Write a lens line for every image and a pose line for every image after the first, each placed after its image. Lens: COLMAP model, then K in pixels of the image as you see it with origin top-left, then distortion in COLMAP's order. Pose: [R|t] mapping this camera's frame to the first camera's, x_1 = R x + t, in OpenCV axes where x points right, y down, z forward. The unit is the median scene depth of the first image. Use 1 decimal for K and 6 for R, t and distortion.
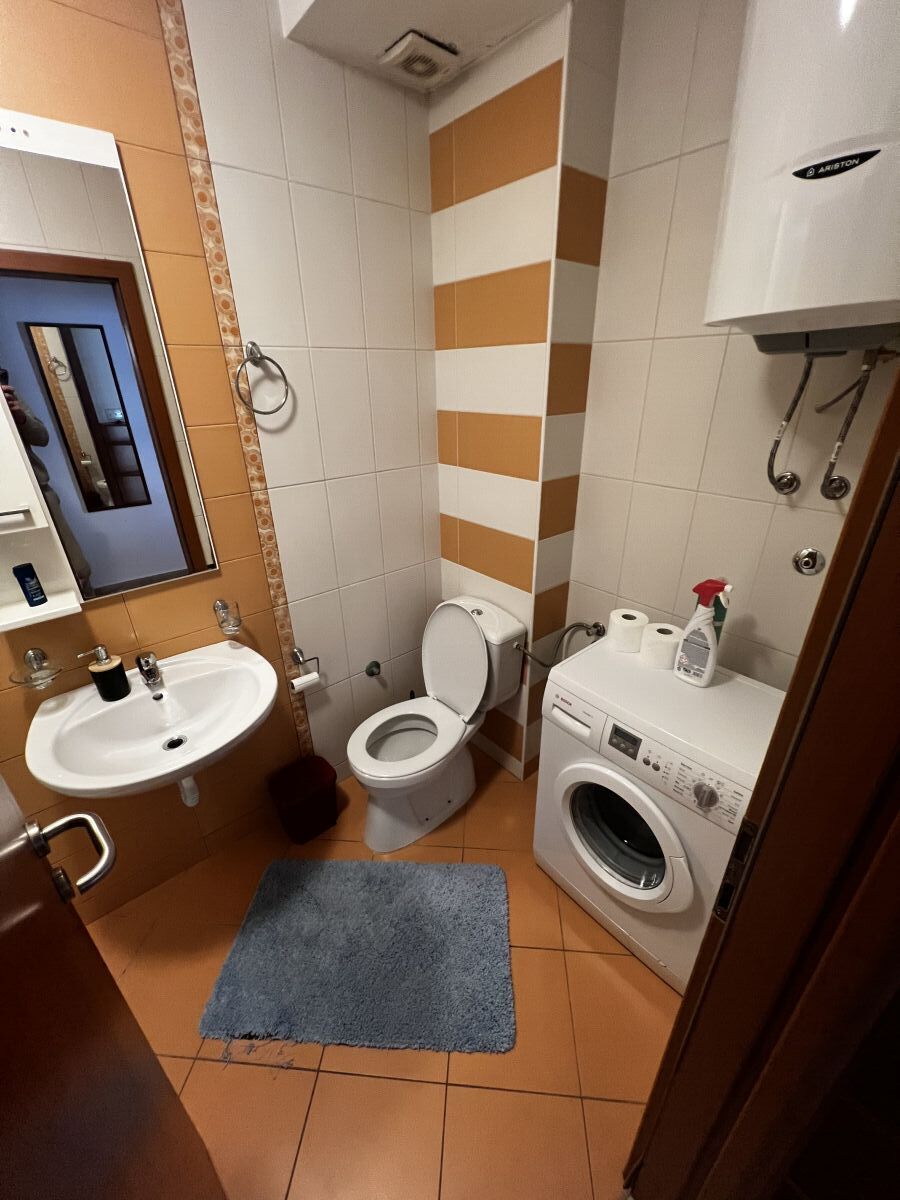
lens RADIAL K [[481.6, 0, 450.7], [0, 481.6, 602.9], [0, 0, 1]] dist [-0.002875, -0.000191]
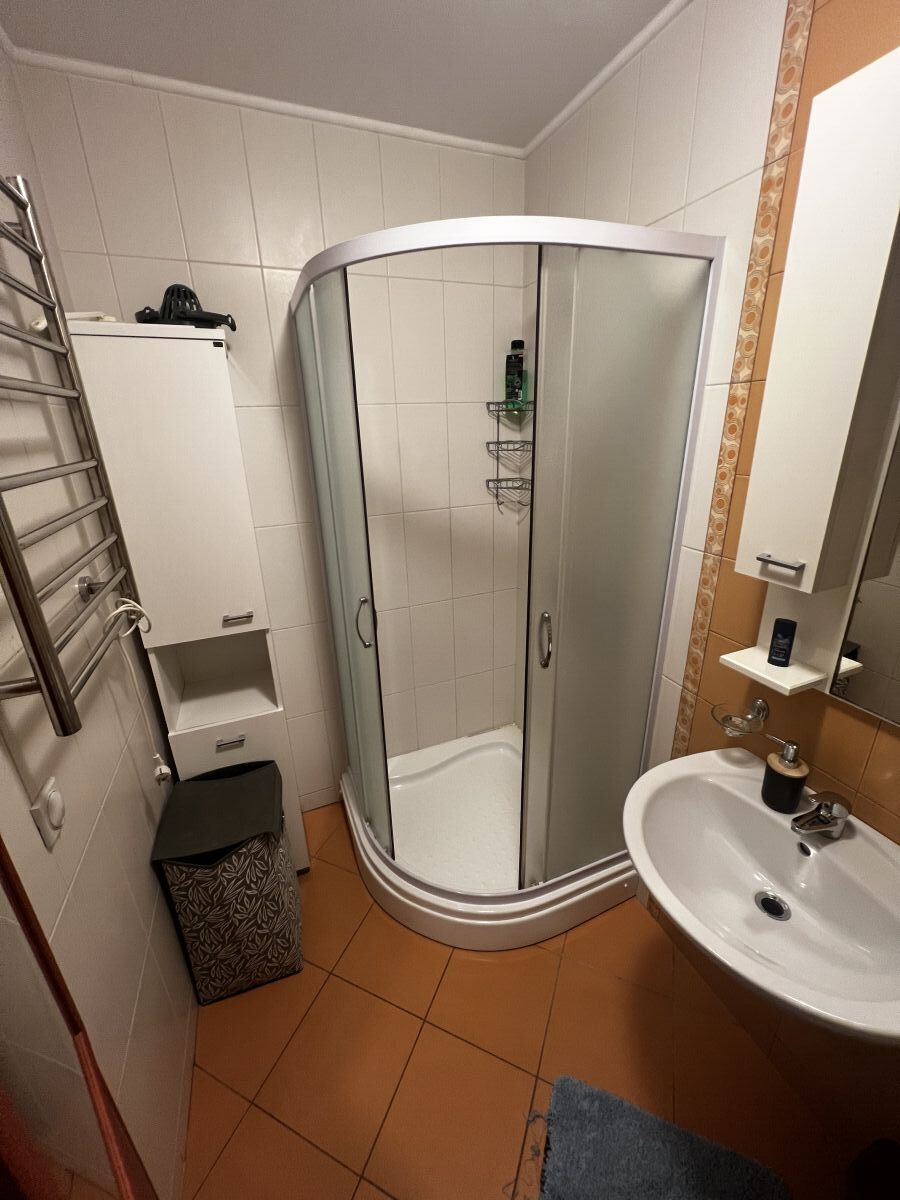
lens RADIAL K [[481.6, 0, 454.2], [0, 481.6, 593.5], [0, 0, 1]] dist [-0.002875, -0.000191]
pose [[-0.318456, 0.353815, -0.879432, 0.048332], [-0.373477, 0.805862, 0.459458, -0.260947], [0.871264, 0.474765, -0.124490, 0.494439]]
